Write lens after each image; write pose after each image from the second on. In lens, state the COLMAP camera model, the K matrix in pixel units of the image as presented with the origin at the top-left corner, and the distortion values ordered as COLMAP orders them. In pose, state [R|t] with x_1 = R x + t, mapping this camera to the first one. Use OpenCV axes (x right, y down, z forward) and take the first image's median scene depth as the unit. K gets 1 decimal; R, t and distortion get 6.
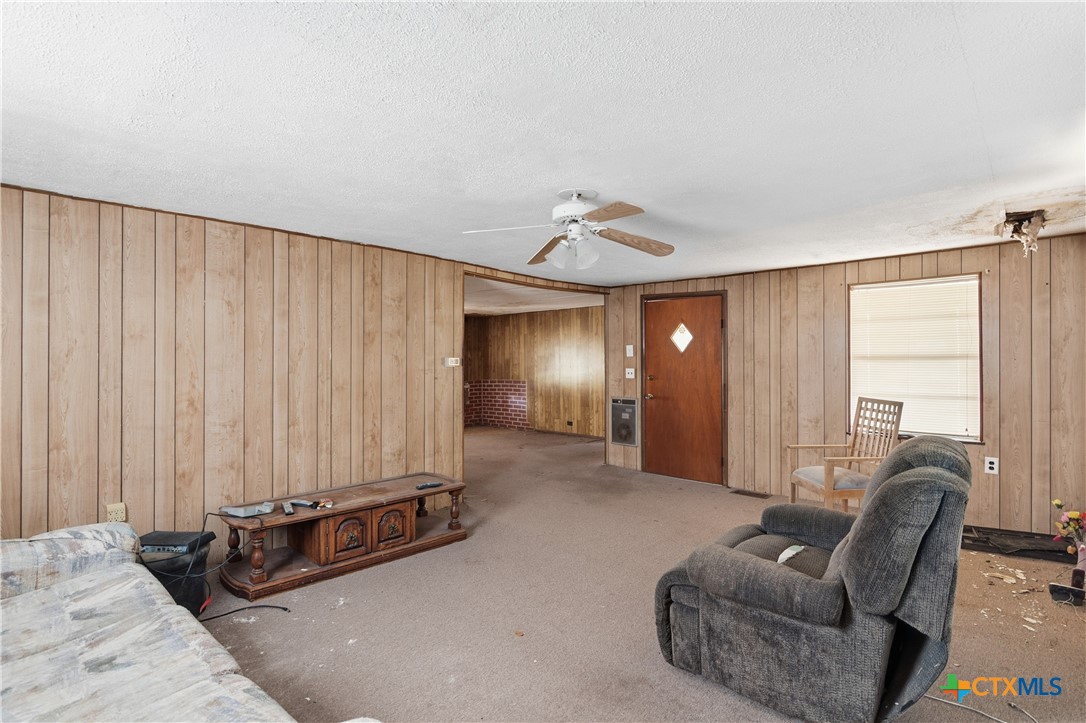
lens RADIAL K [[524.1, 0, 544.6], [0, 524.1, 360.4], [0, 0, 1]] dist [0.002093, -0.000168]
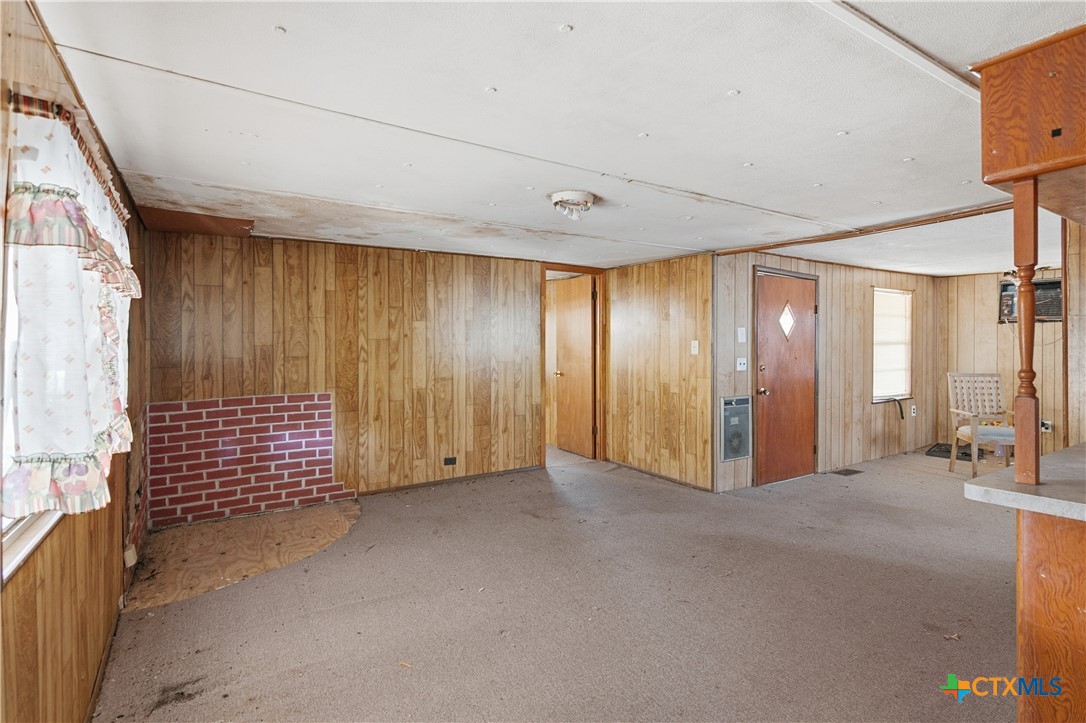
lens RADIAL K [[524.1, 0, 559.7], [0, 524.1, 345.0], [0, 0, 1]] dist [0.002093, -0.000168]
pose [[0.267141, -0.004727, 0.963646, -0.475403], [0.001866, 0.999989, 0.004388, -0.005327], [-0.963656, 0.000626, 0.267147, 0.772543]]
